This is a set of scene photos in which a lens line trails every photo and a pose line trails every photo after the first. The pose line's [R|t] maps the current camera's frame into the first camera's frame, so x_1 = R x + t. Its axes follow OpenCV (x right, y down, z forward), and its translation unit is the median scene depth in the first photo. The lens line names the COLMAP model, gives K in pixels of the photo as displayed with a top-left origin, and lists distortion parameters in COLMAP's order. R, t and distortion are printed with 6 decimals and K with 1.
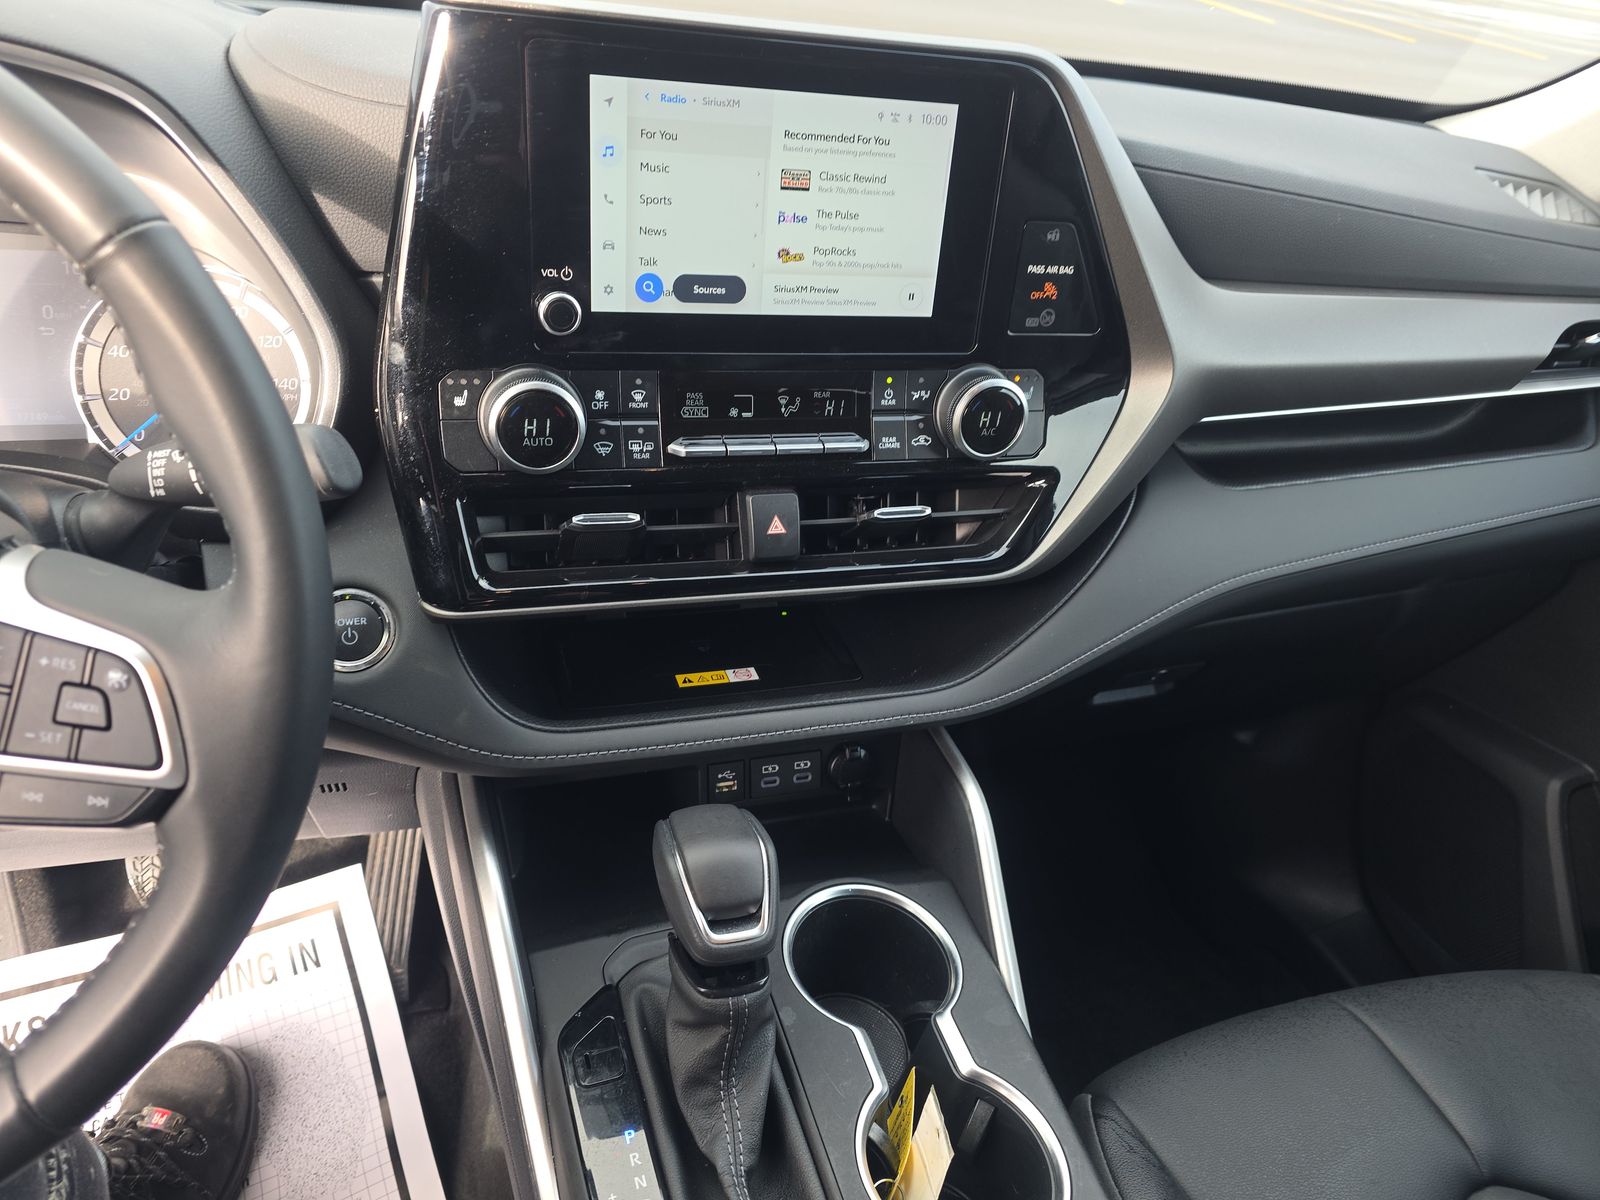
lens RADIAL K [[922.3, 0, 800.0], [0, 922.3, 600.0], [0, 0, 1]] dist [0.070409, -0.078881]
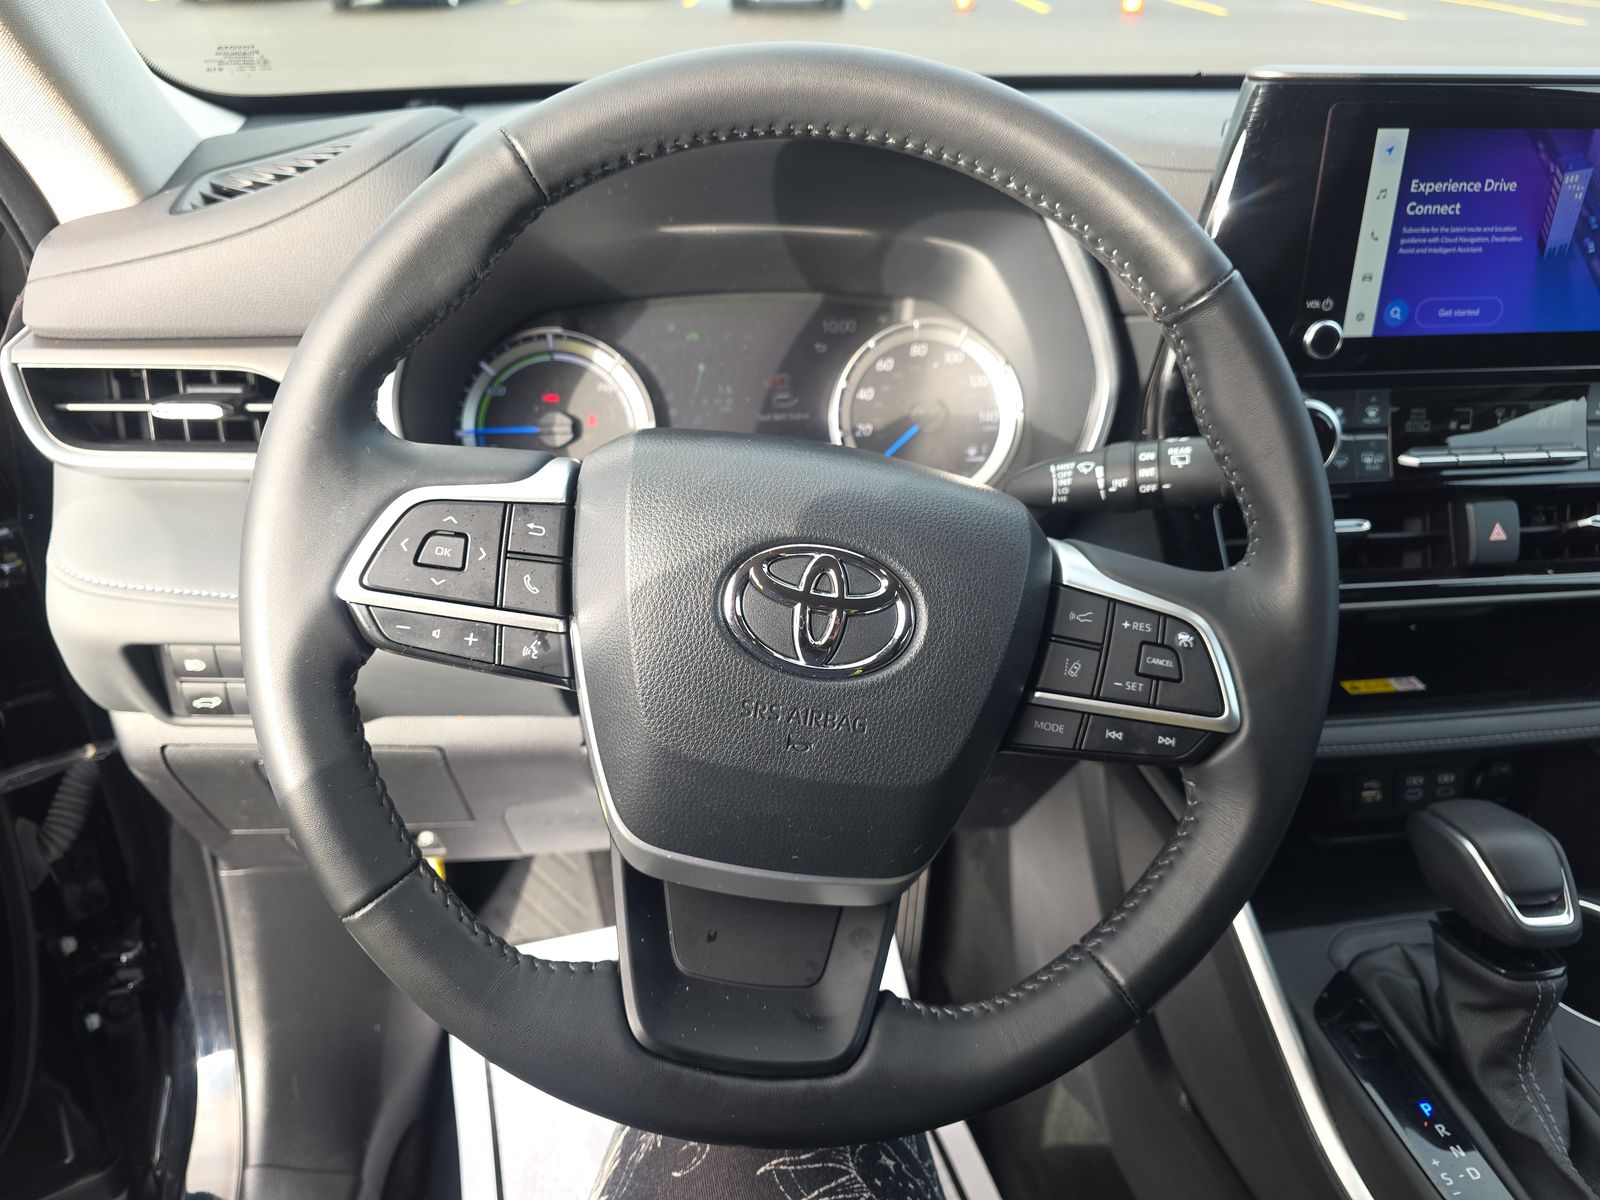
lens RADIAL K [[958.4, 0, 800.0], [0, 958.4, 600.0], [0, 0, 1]] dist [-0.002292, -0.001927]
pose [[0.981587, 0.001863, -0.191009, -0.612613], [-0.013161, 0.998236, -0.057896, 0.069480], [0.190564, 0.059343, 0.979879, -0.198242]]
